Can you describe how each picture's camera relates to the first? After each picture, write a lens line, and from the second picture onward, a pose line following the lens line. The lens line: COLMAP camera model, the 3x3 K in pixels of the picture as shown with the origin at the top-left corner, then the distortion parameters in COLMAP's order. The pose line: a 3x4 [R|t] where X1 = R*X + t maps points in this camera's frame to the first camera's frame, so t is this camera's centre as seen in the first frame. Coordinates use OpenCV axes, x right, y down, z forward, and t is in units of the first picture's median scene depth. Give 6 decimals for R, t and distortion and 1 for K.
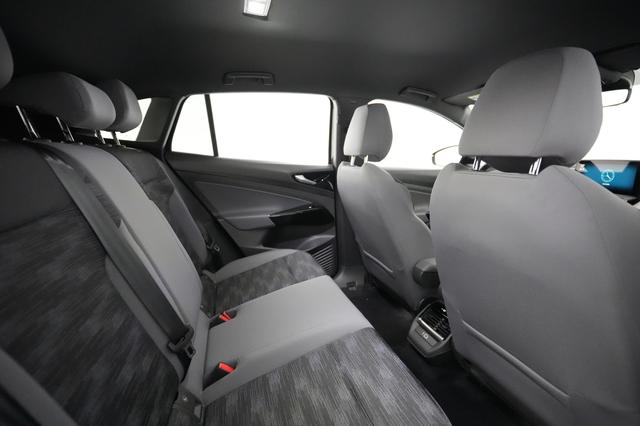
lens RADIAL K [[309.8, 0, 320.0], [0, 309.8, 213.0], [0, 0, 1]] dist [0.001646, 0.000094]
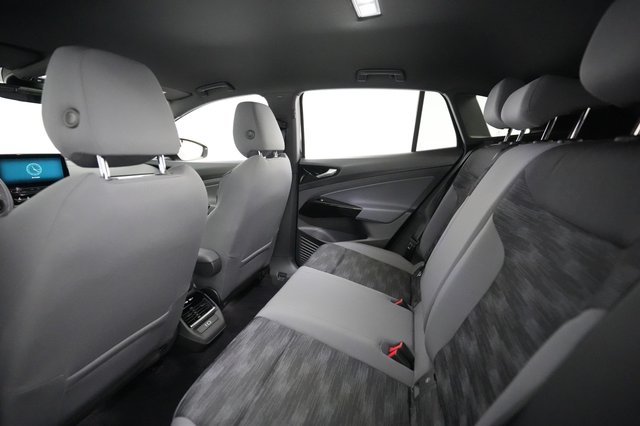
lens RADIAL K [[309.8, 0, 320.0], [0, 309.8, 213.0], [0, 0, 1]] dist [0.001646, 0.000094]
pose [[-0.851597, -0.044210, 0.522329, -0.552082], [0.150915, 0.933572, 0.325067, -0.268755], [-0.502002, 0.355654, -0.788355, 1.711623]]
